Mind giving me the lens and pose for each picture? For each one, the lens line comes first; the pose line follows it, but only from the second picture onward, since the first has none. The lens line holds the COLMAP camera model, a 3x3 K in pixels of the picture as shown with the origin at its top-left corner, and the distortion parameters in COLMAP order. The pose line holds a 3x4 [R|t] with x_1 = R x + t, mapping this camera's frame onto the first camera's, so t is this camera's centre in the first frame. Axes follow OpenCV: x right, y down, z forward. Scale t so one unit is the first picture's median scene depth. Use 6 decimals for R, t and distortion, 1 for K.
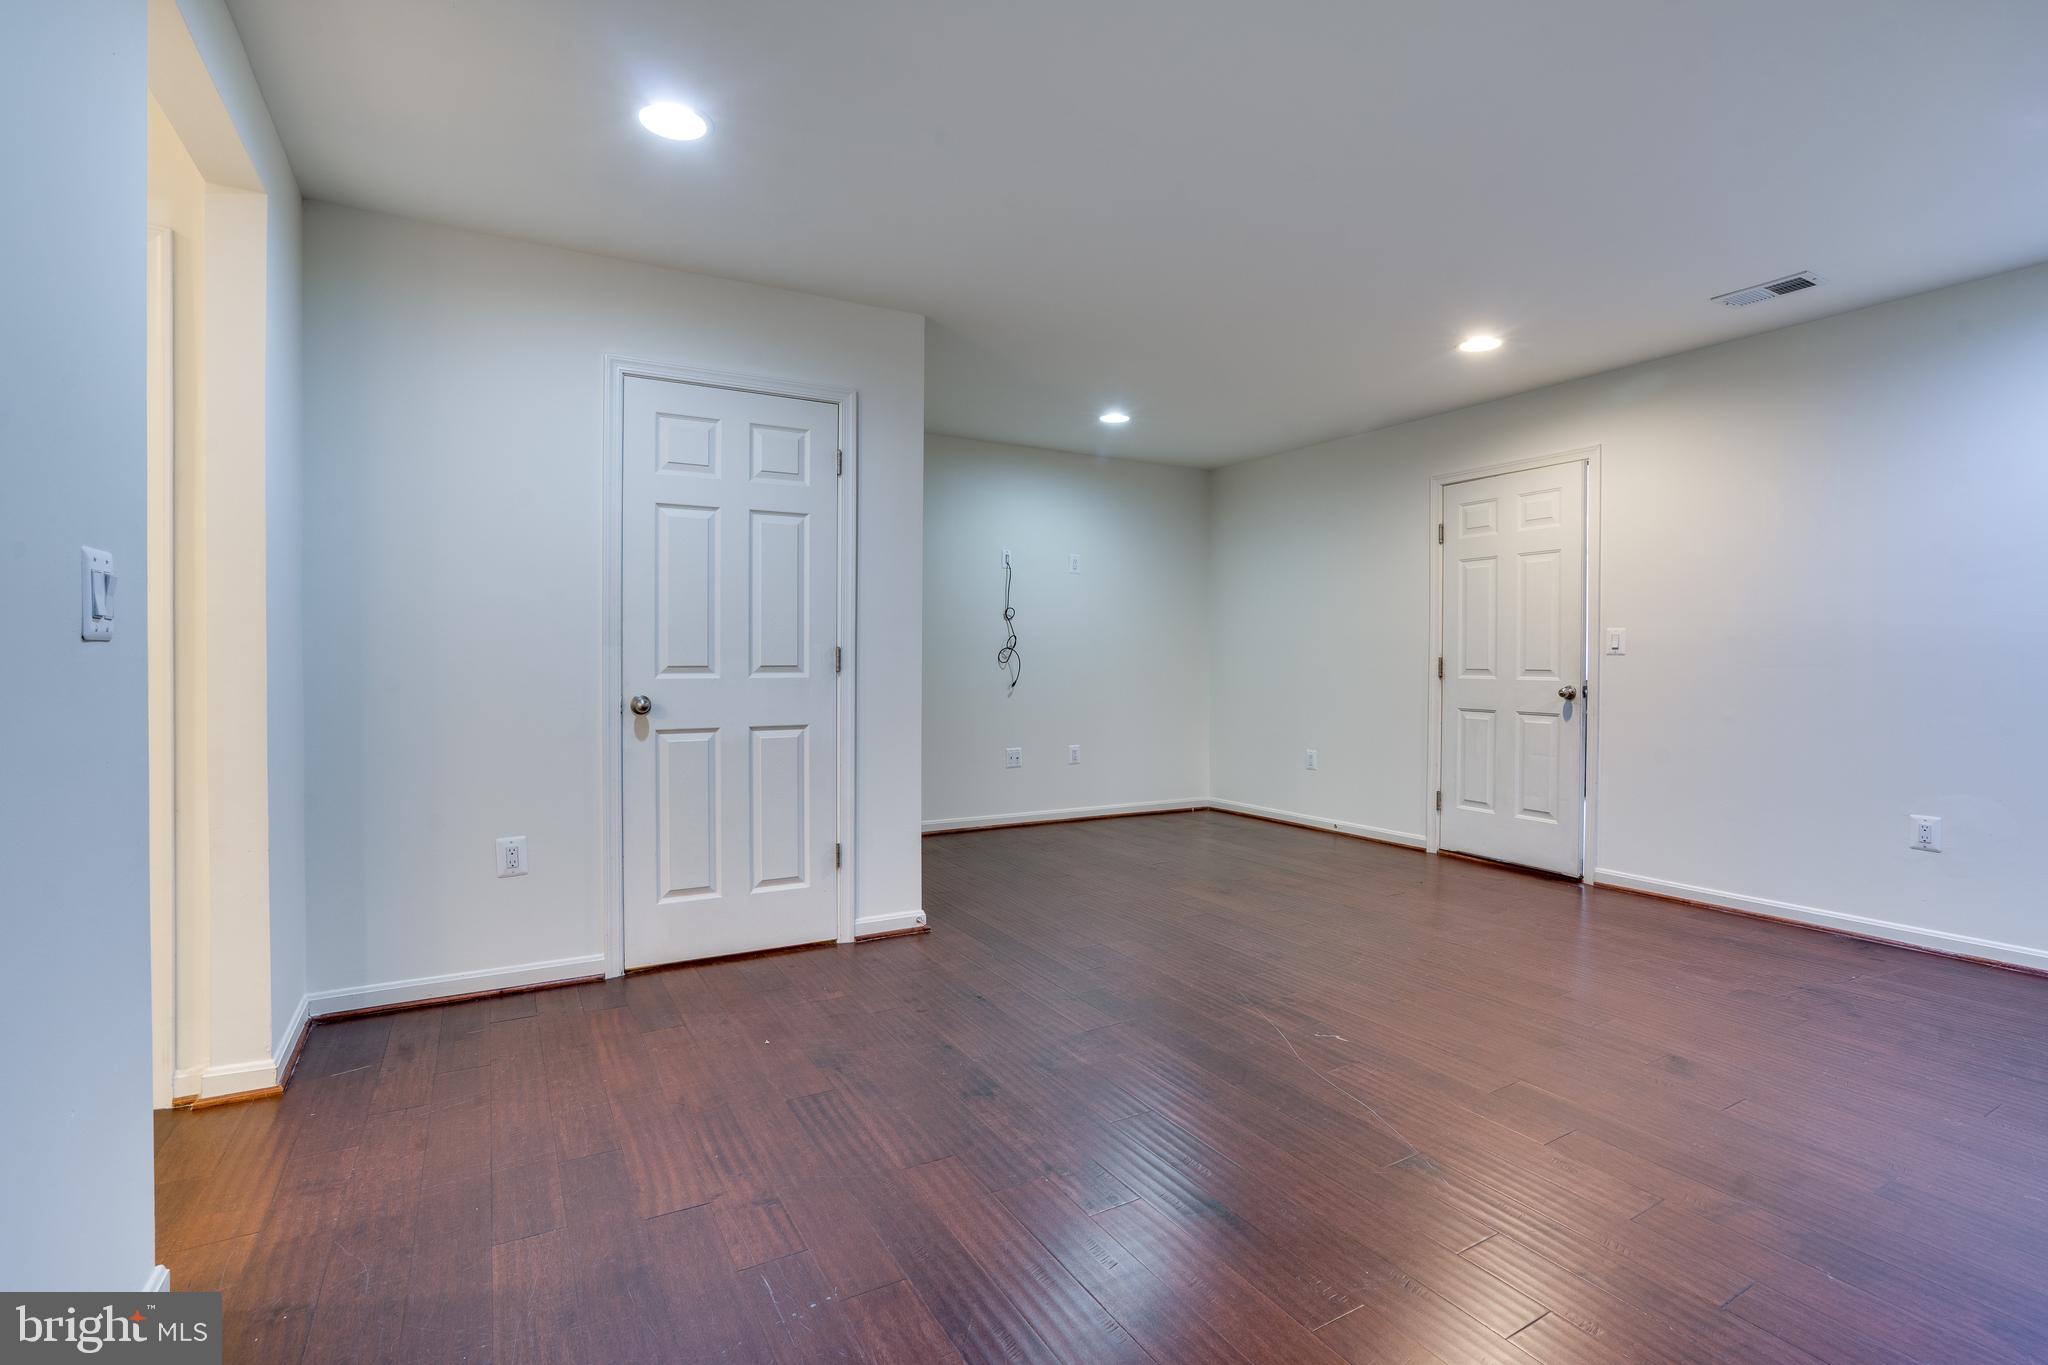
lens RADIAL K [[998.0, 0, 1024.8], [0, 998.0, 665.2], [0, 0, 1]] dist [-0.005862, 0.001447]
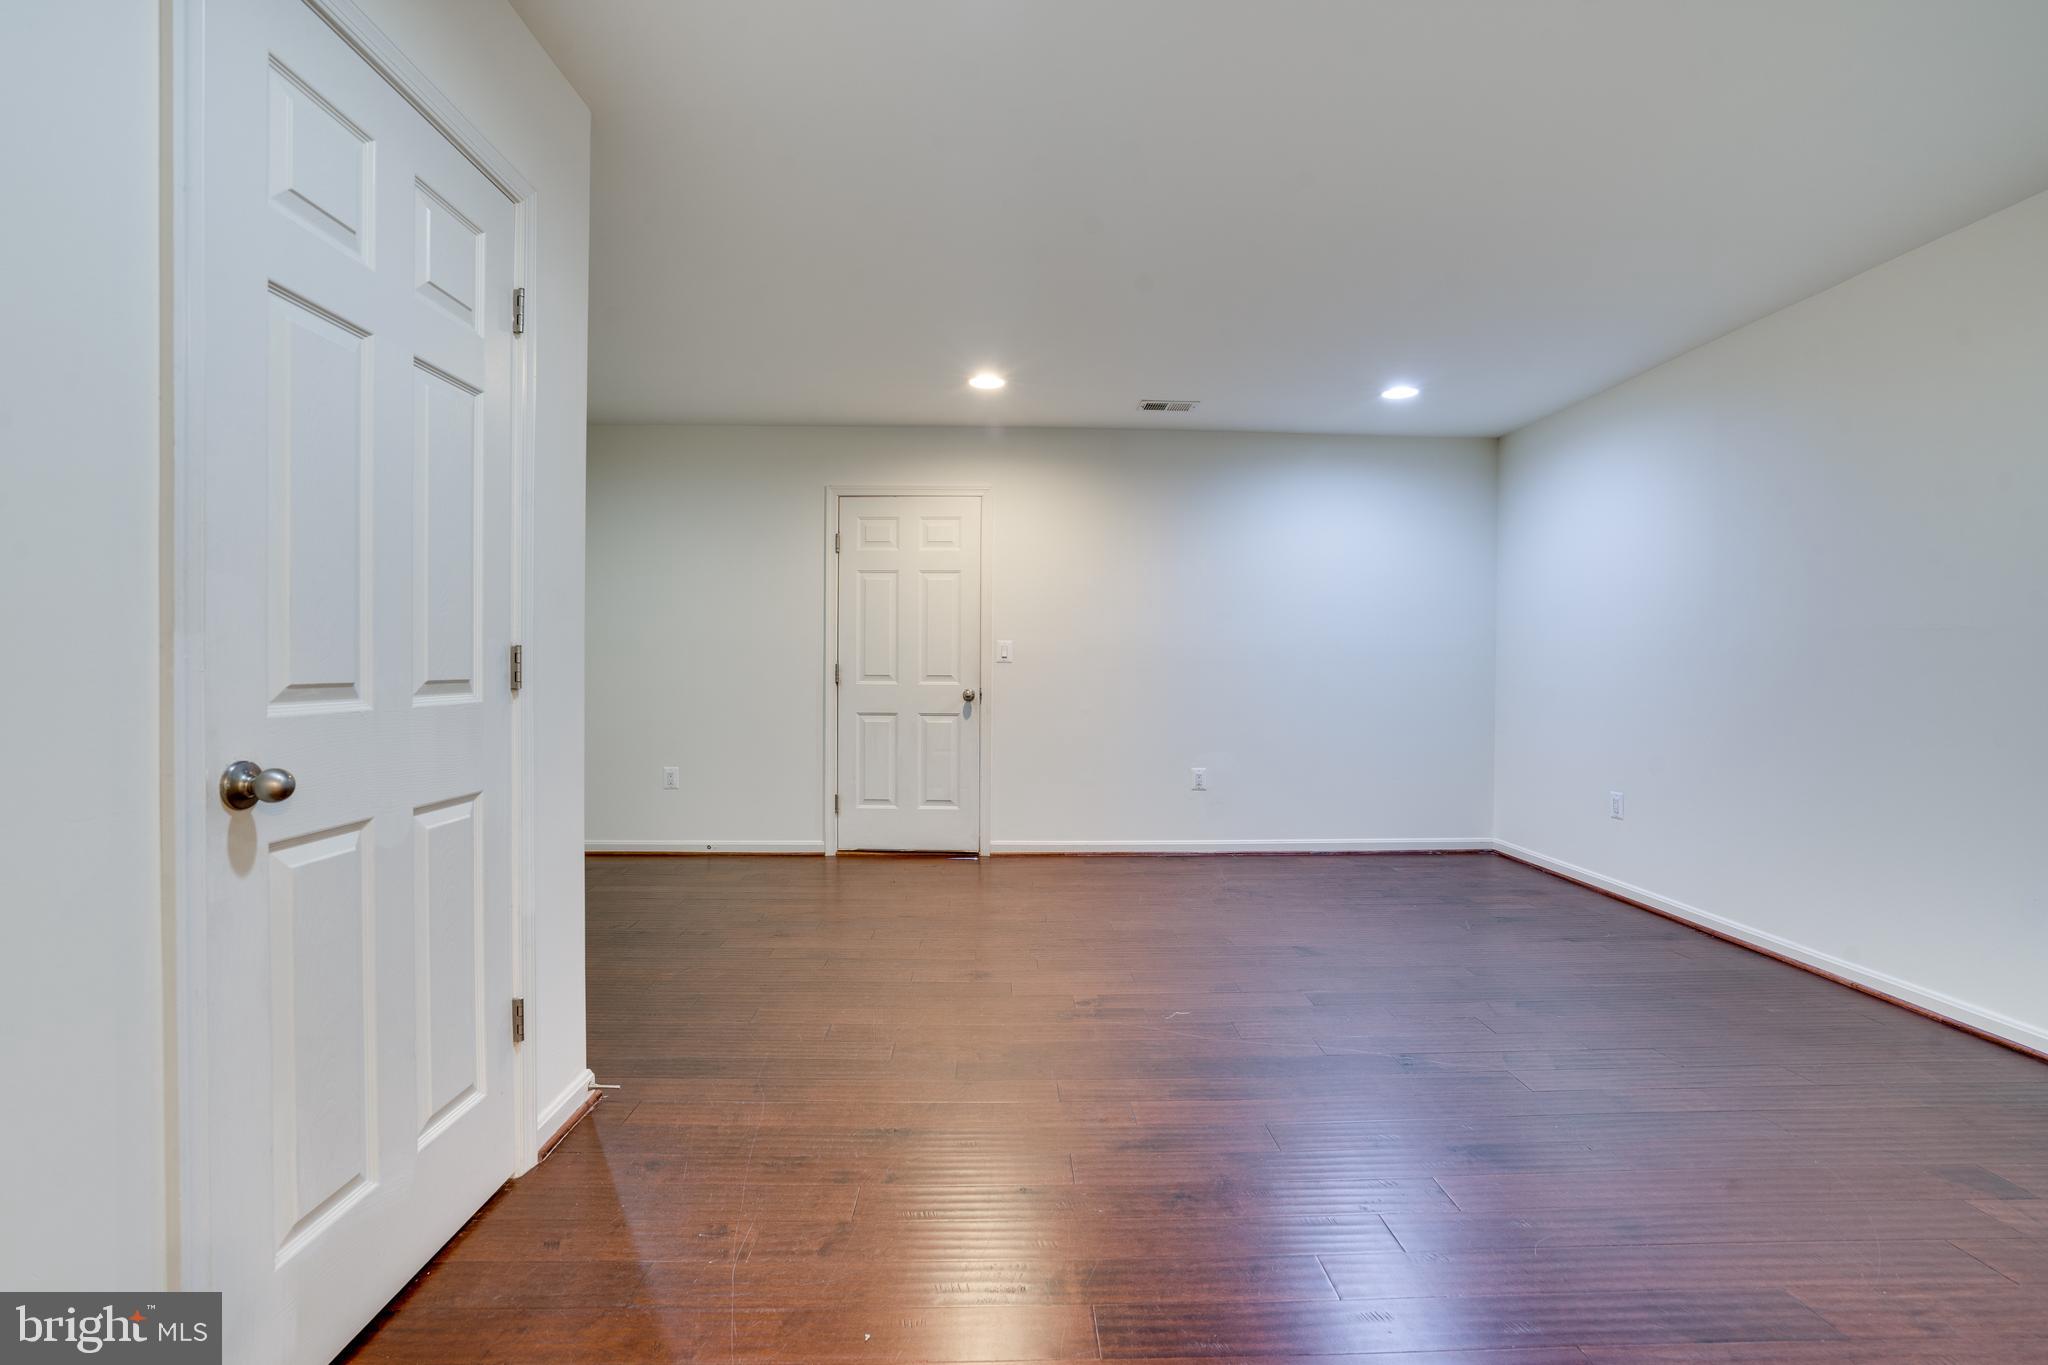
lens RADIAL K [[998.0, 0, 1023.5], [0, 998.0, 680.5], [0, 0, 1]] dist [-0.005862, 0.001447]
pose [[0.430695, -0.011427, 0.902425, -0.476591], [-0.002240, 0.999903, 0.013730, -0.005636], [-0.902495, -0.007935, 0.430628, 0.435118]]
